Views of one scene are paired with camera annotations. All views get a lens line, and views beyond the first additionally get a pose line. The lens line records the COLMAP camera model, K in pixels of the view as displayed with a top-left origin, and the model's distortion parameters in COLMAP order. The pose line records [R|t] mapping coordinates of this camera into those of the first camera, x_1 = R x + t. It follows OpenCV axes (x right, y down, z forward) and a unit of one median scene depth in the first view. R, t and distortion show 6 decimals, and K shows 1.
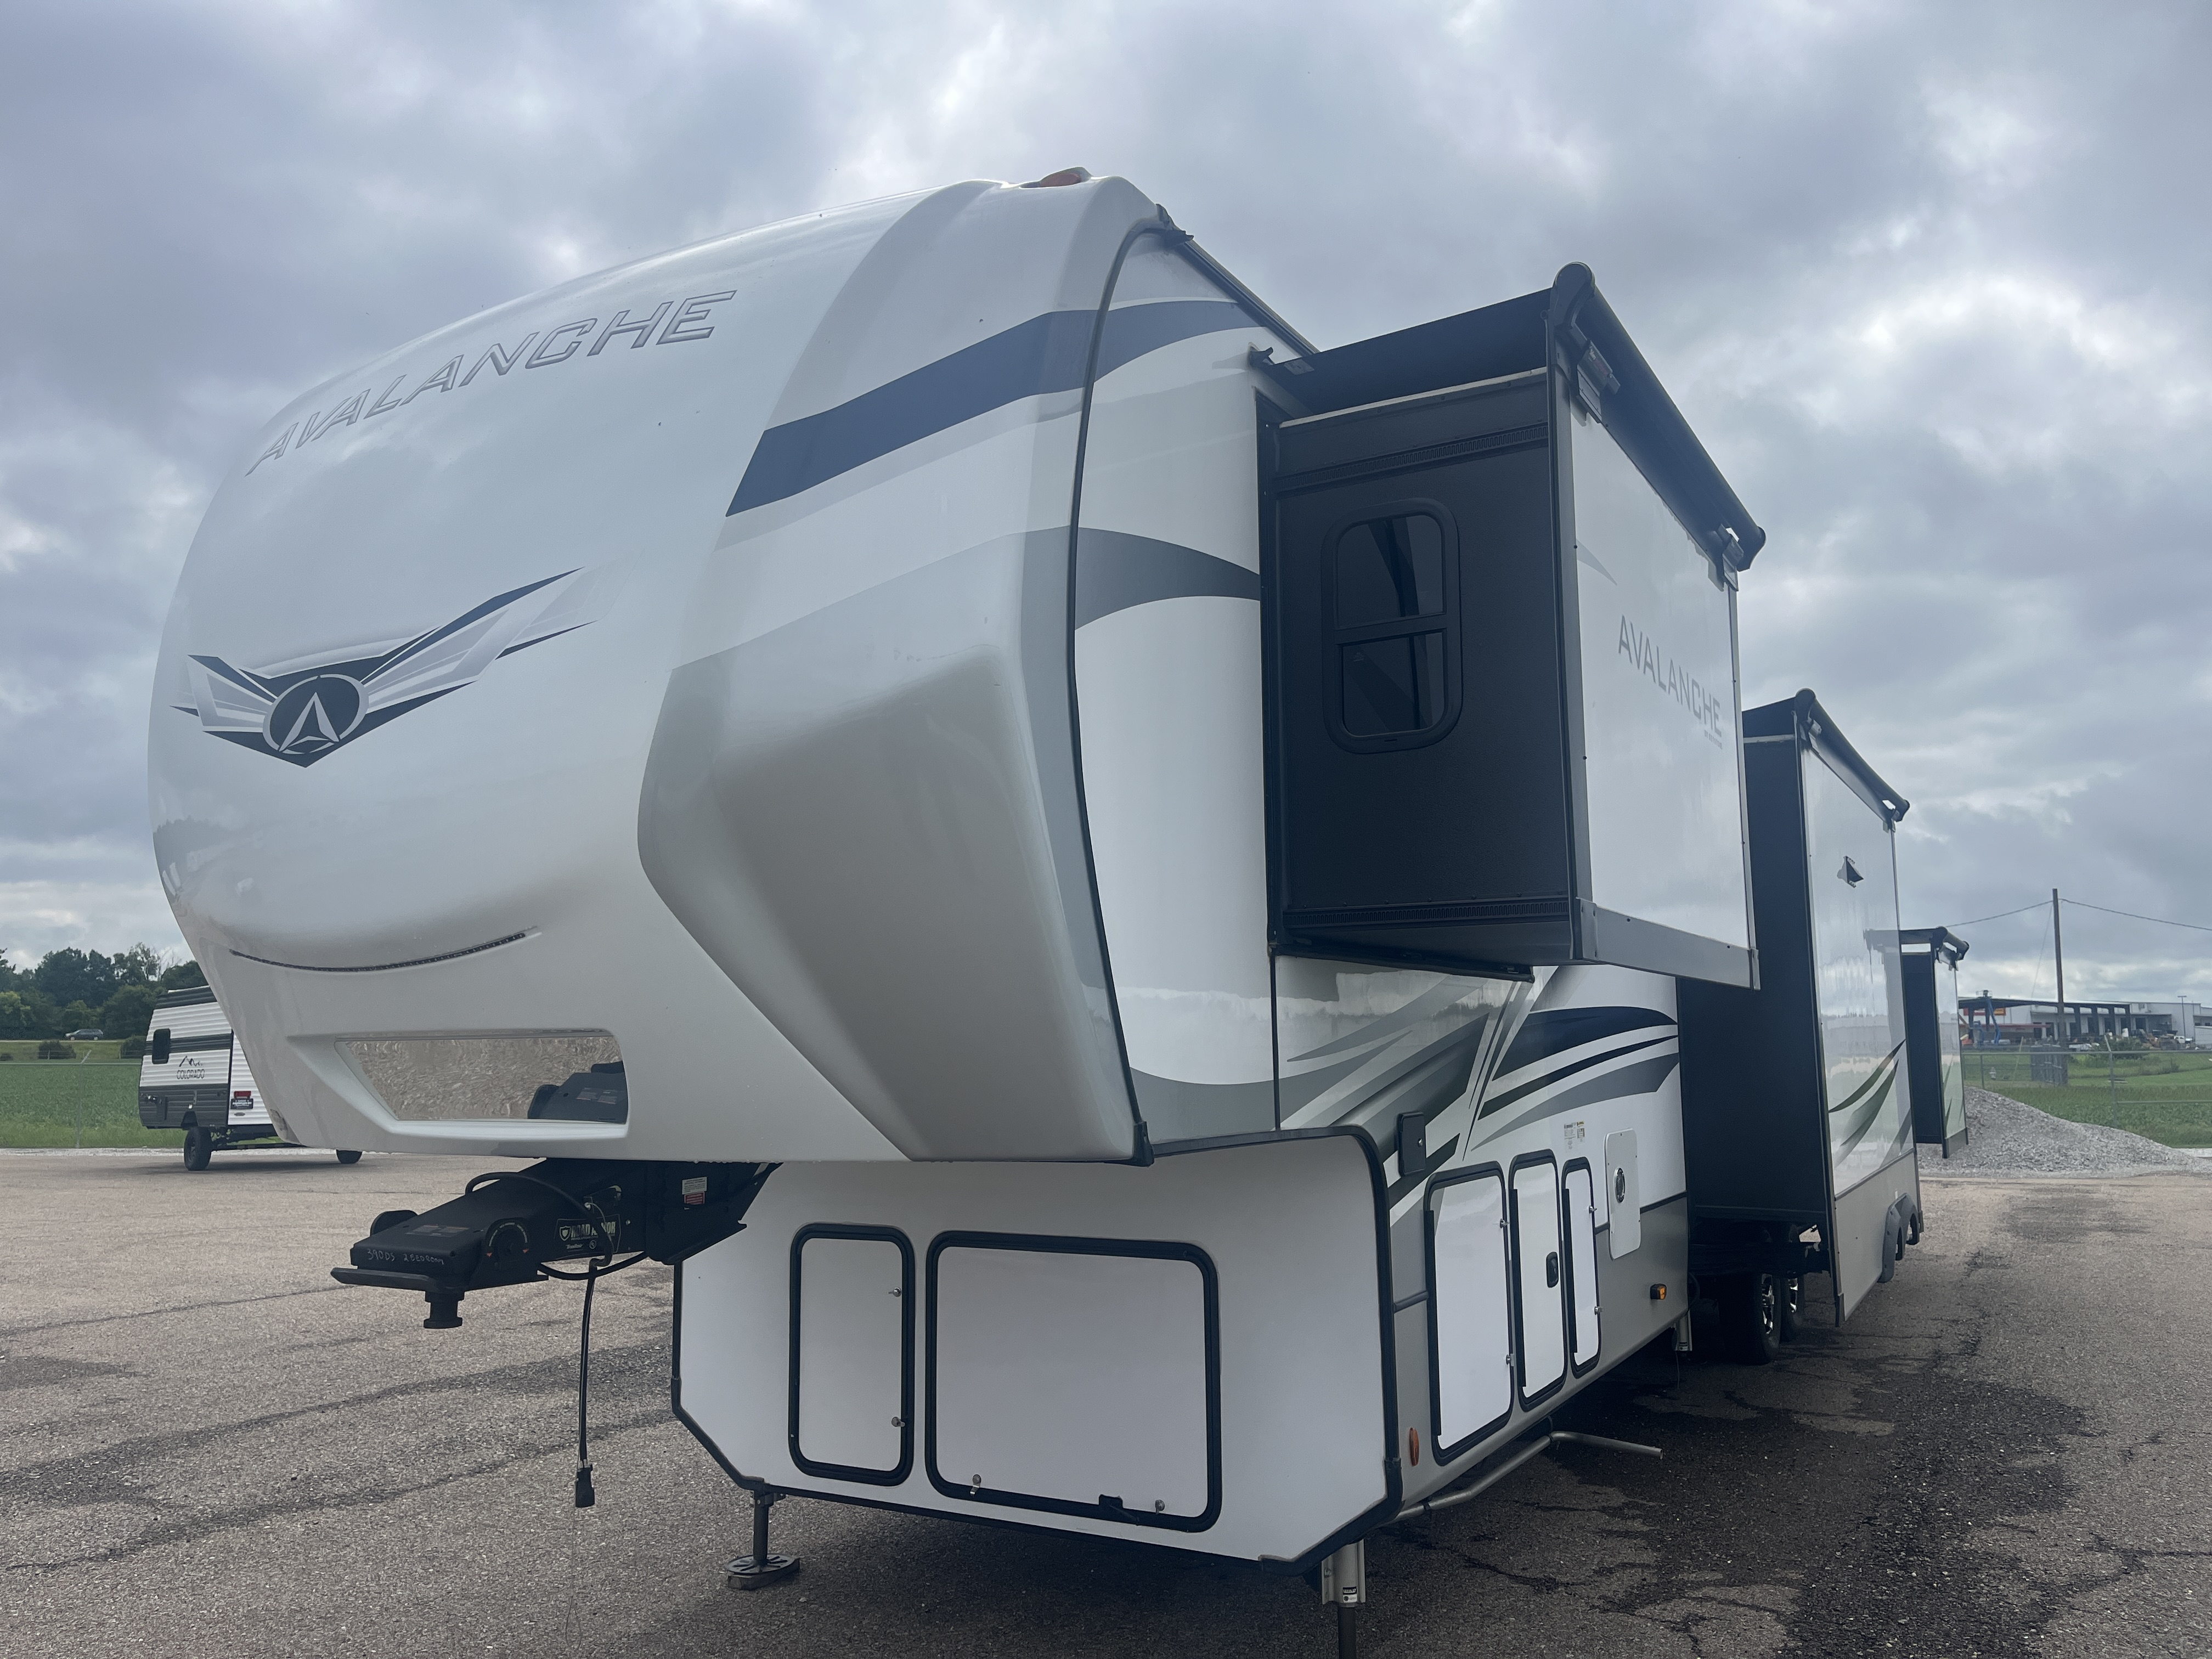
lens RADIAL K [[1668.3, 0, 1106.0], [0, 1668.3, 829.5], [0, 0, 1]] dist [0.035307, -0.003825]
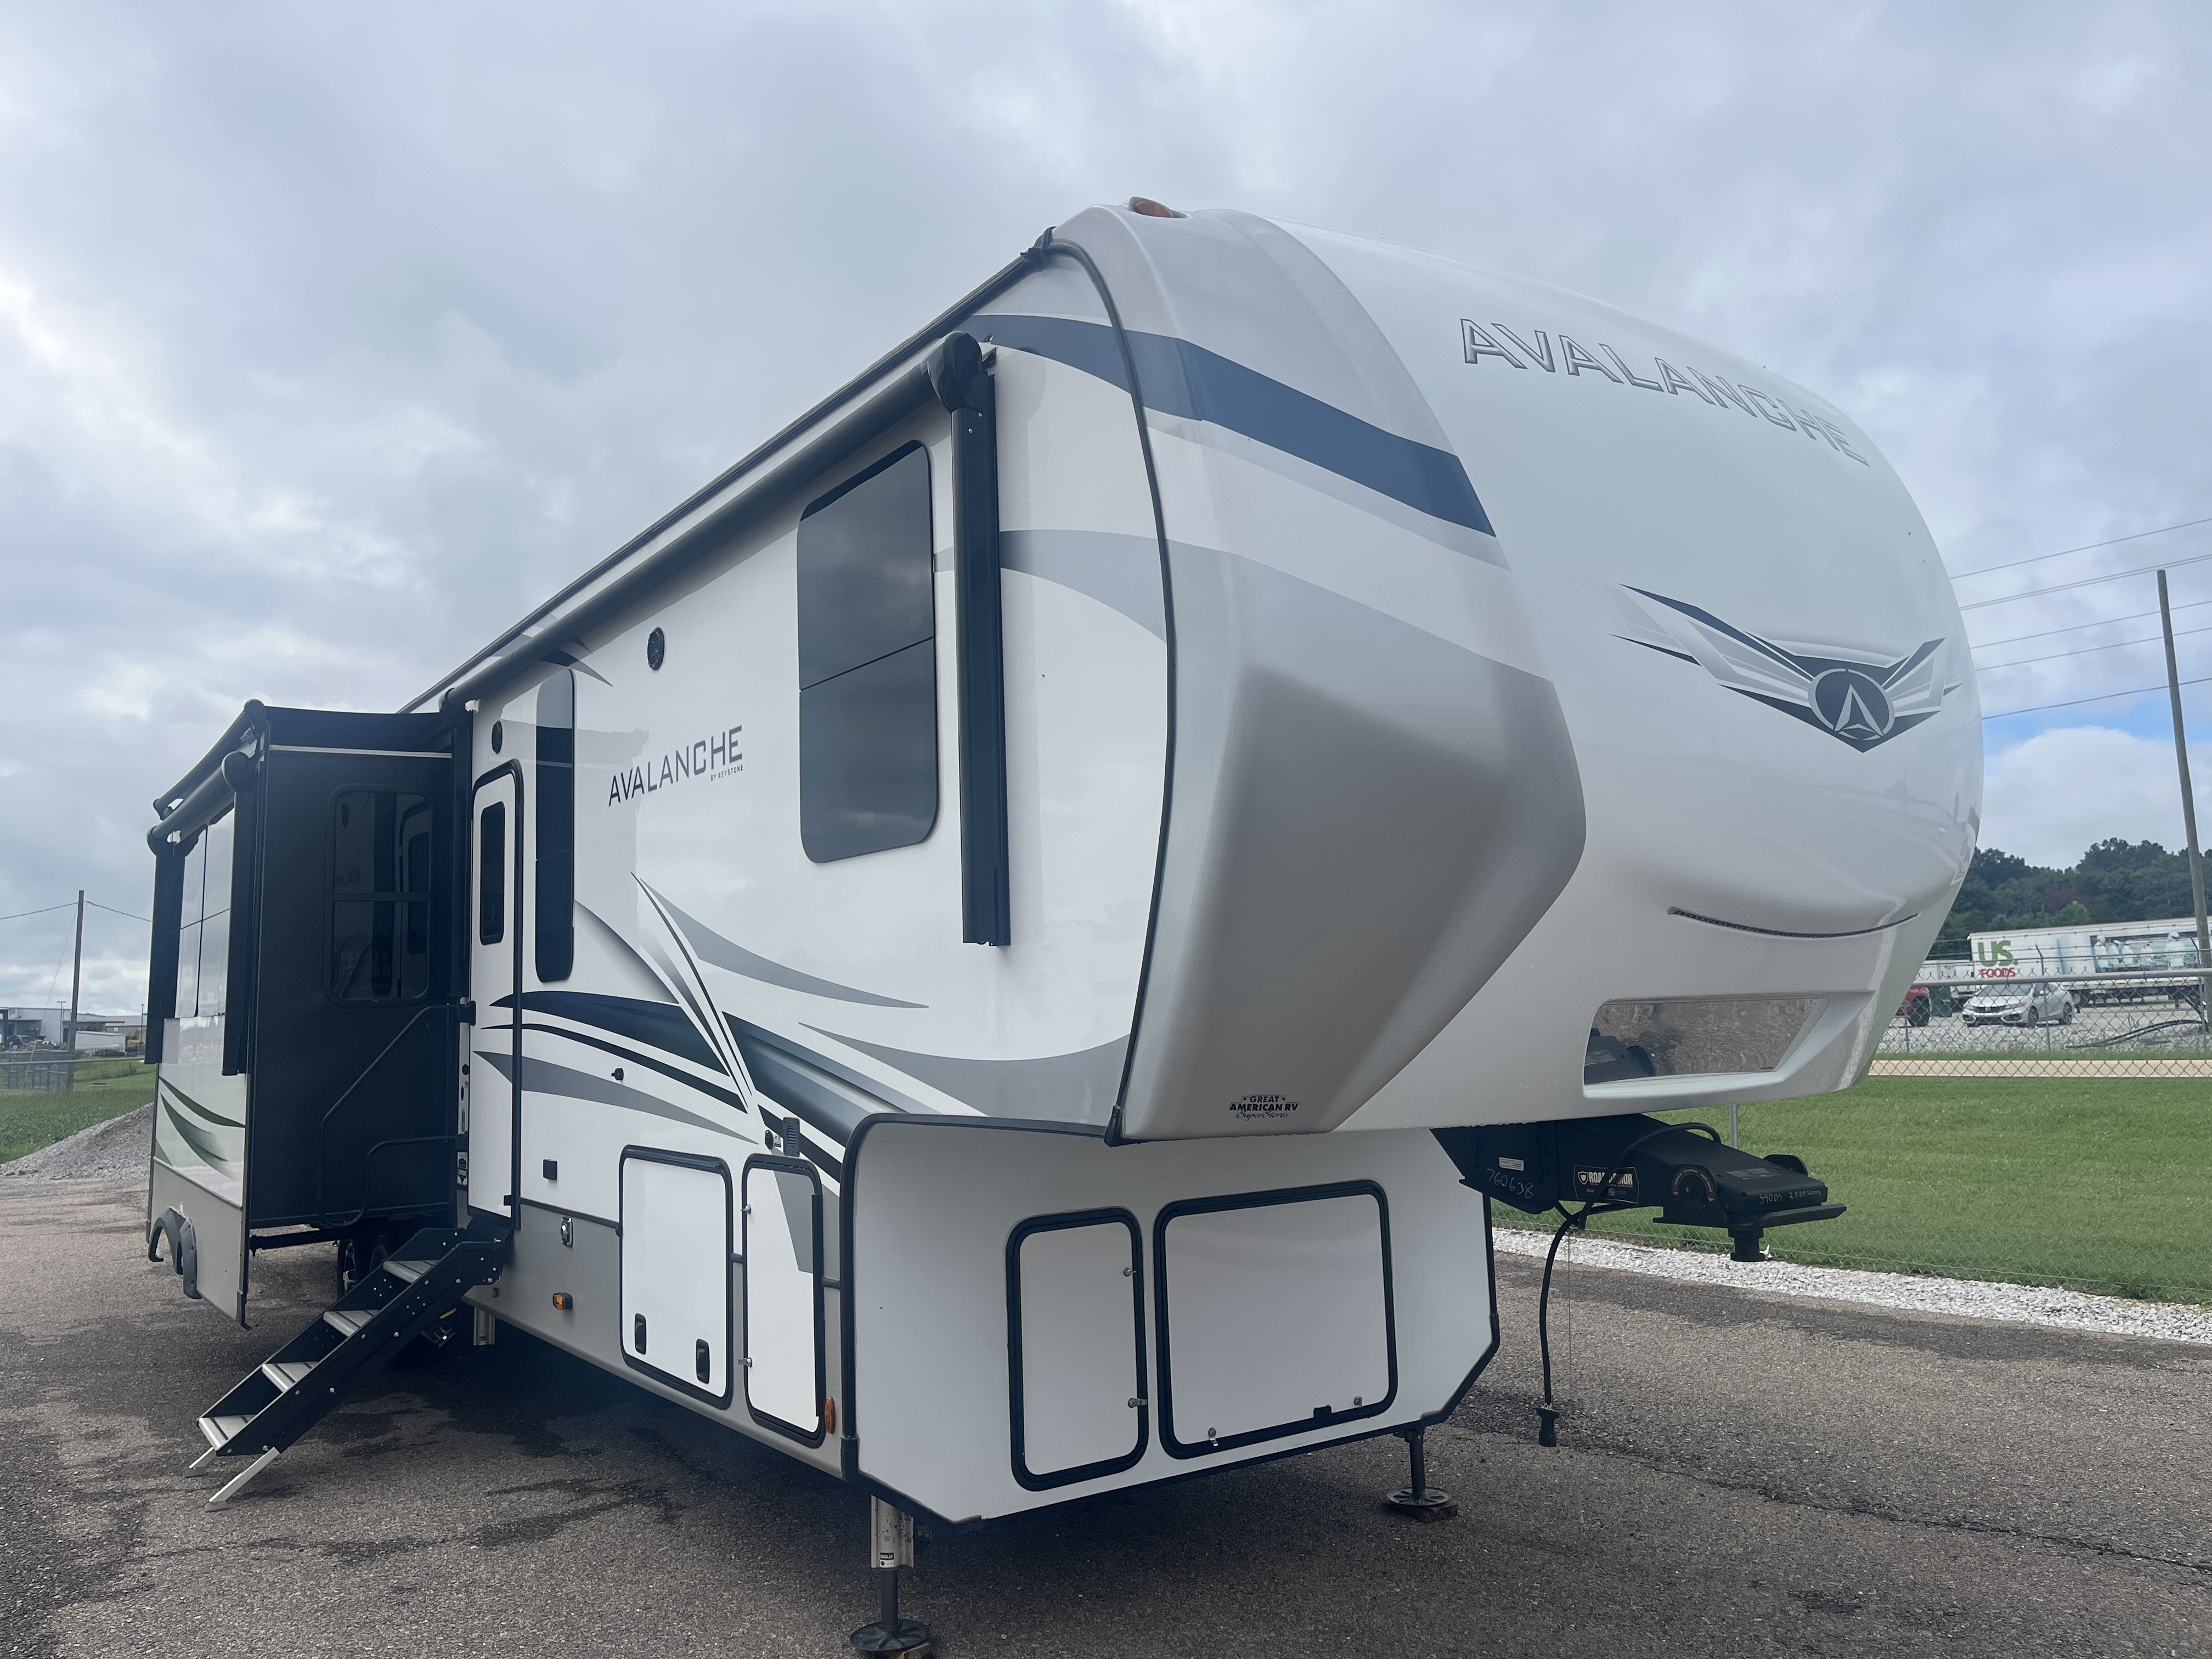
lens RADIAL K [[1668.3, 0, 1106.0], [0, 1668.3, 829.5], [0, 0, 1]] dist [0.035307, -0.003825]
pose [[0.420923, 0.094569, 0.902153, -1.211994], [-0.091500, 0.993904, -0.061496, 0.091548], [-0.902469, -0.056662, 0.427011, 0.703903]]
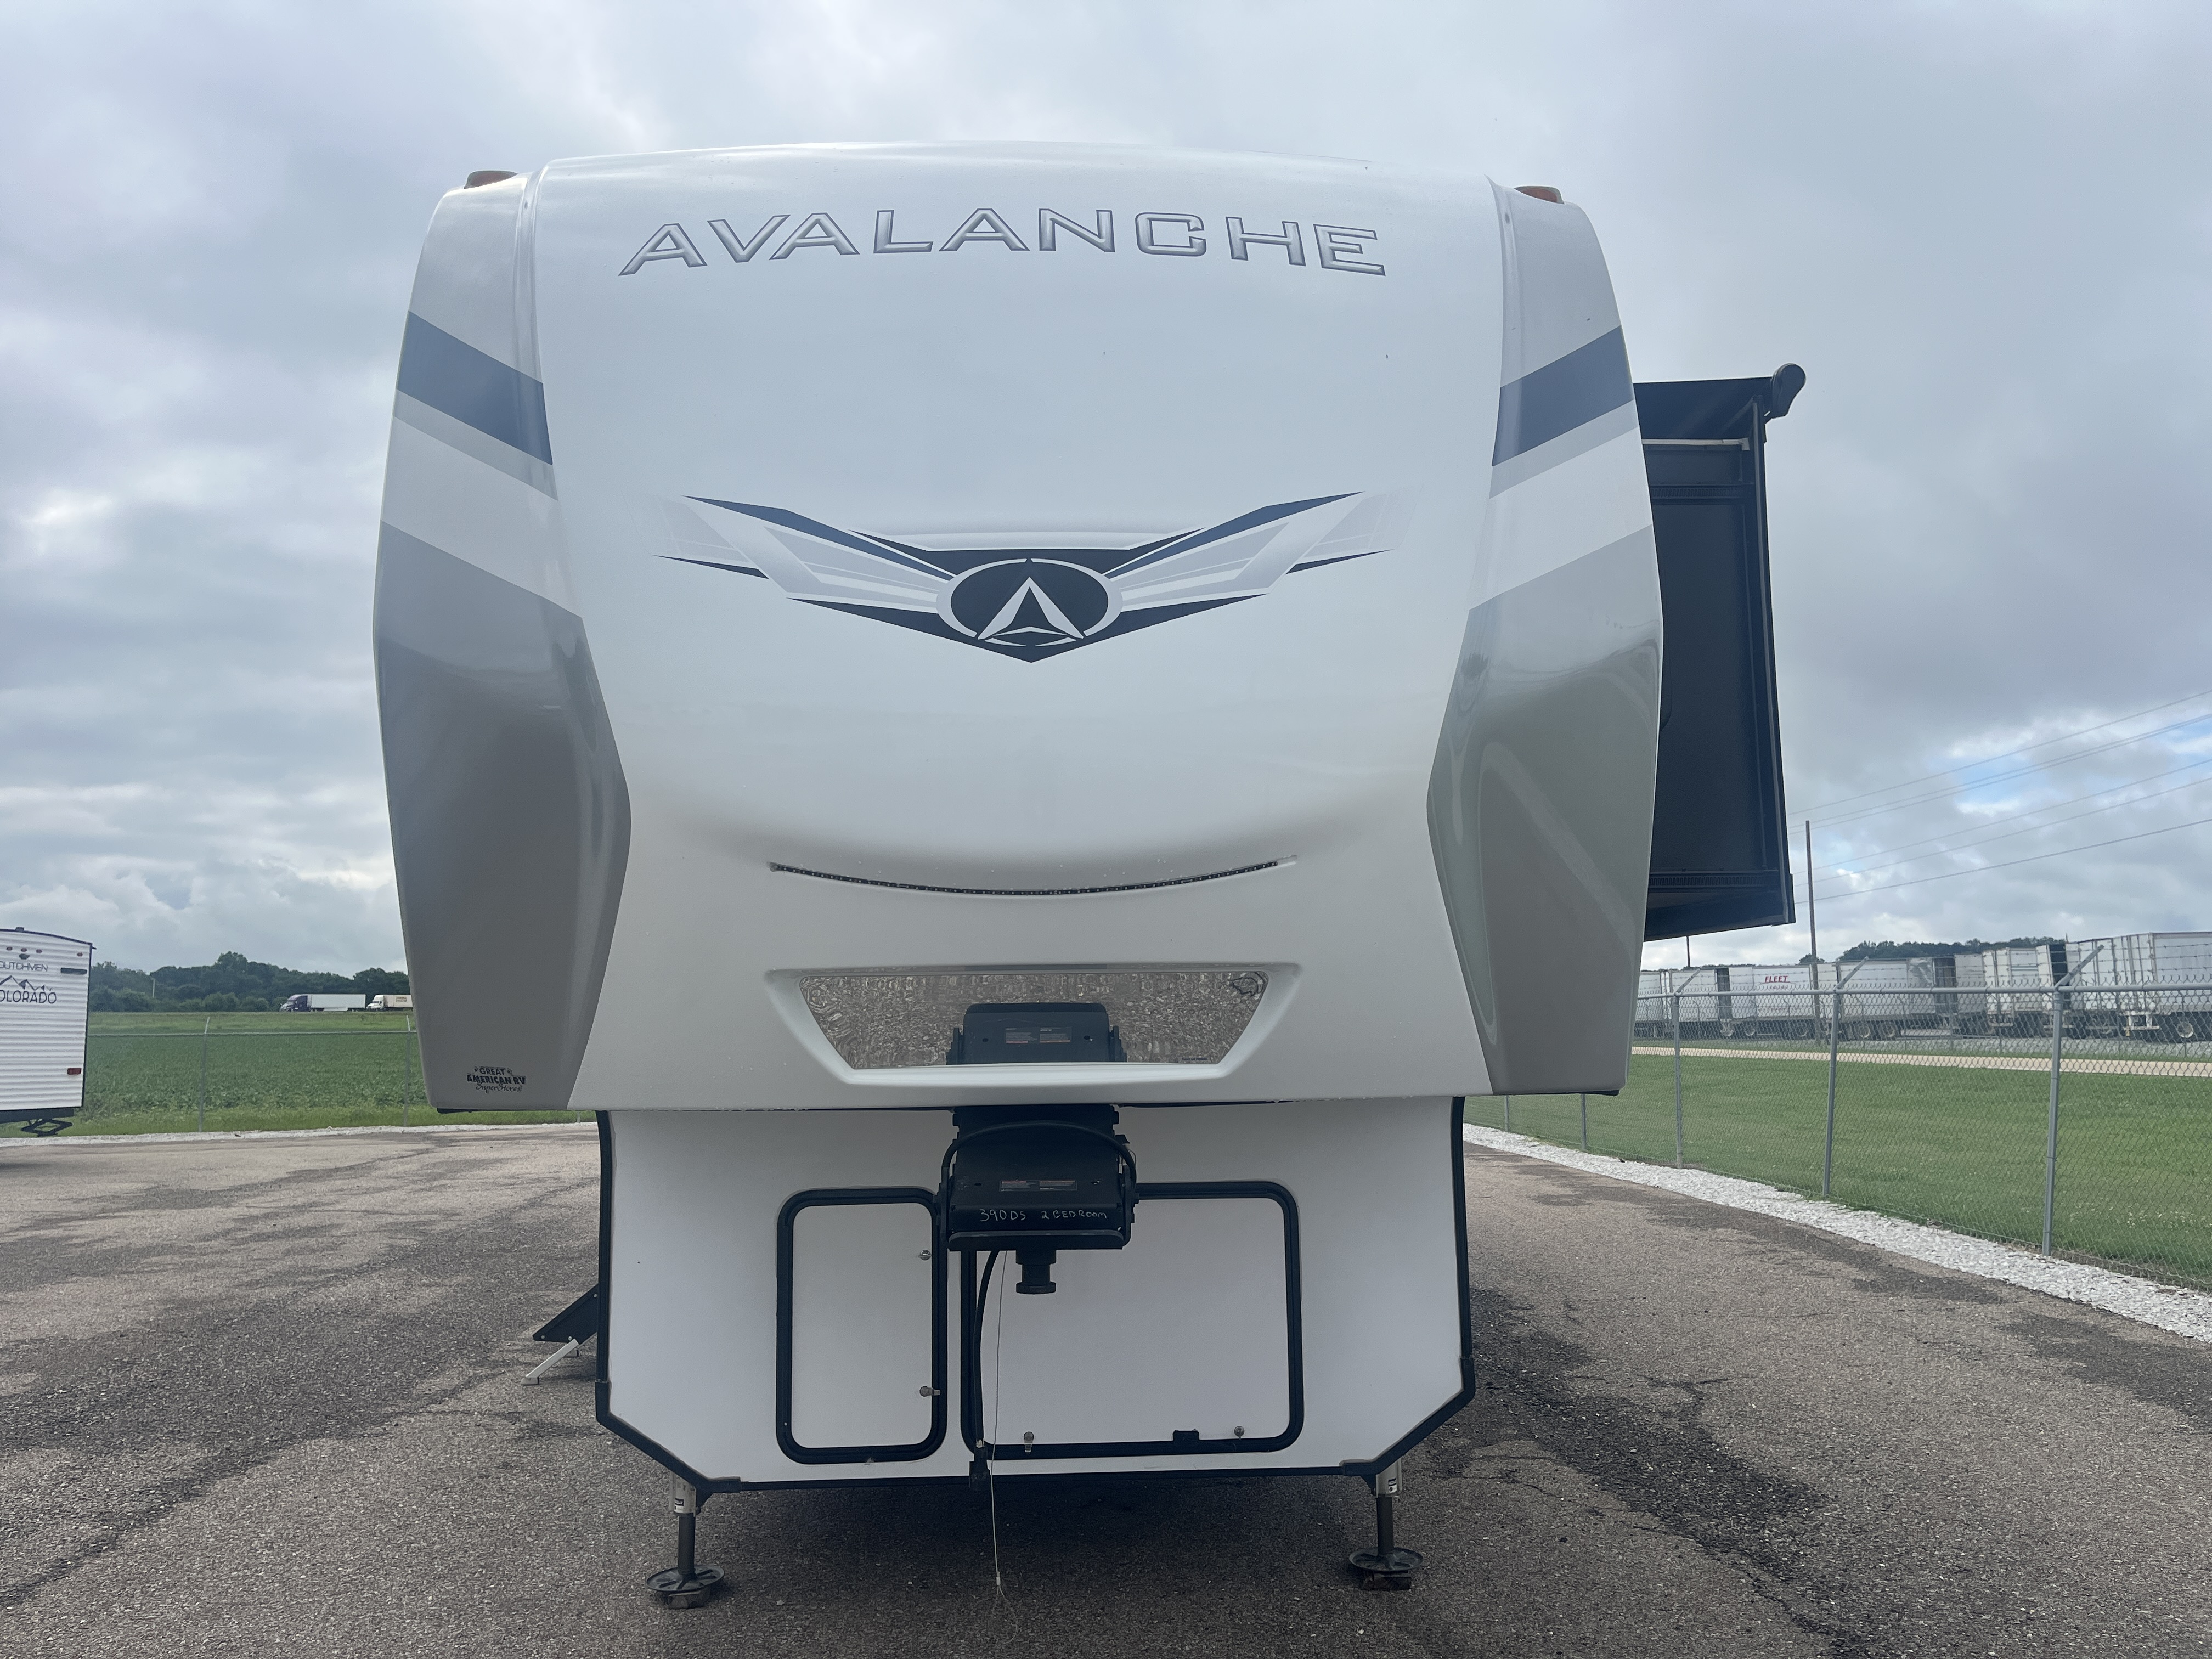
lens RADIAL K [[1669.7, 0, 1106.0], [0, 1669.7, 829.5], [0, 0, 1]] dist [0.052561, -0.002975]
pose [[0.841385, 0.057730, 0.537344, -0.655720], [-0.065612, 0.997835, -0.004467, 0.037250], [-0.536438, -0.031498, 0.843351, 0.172858]]
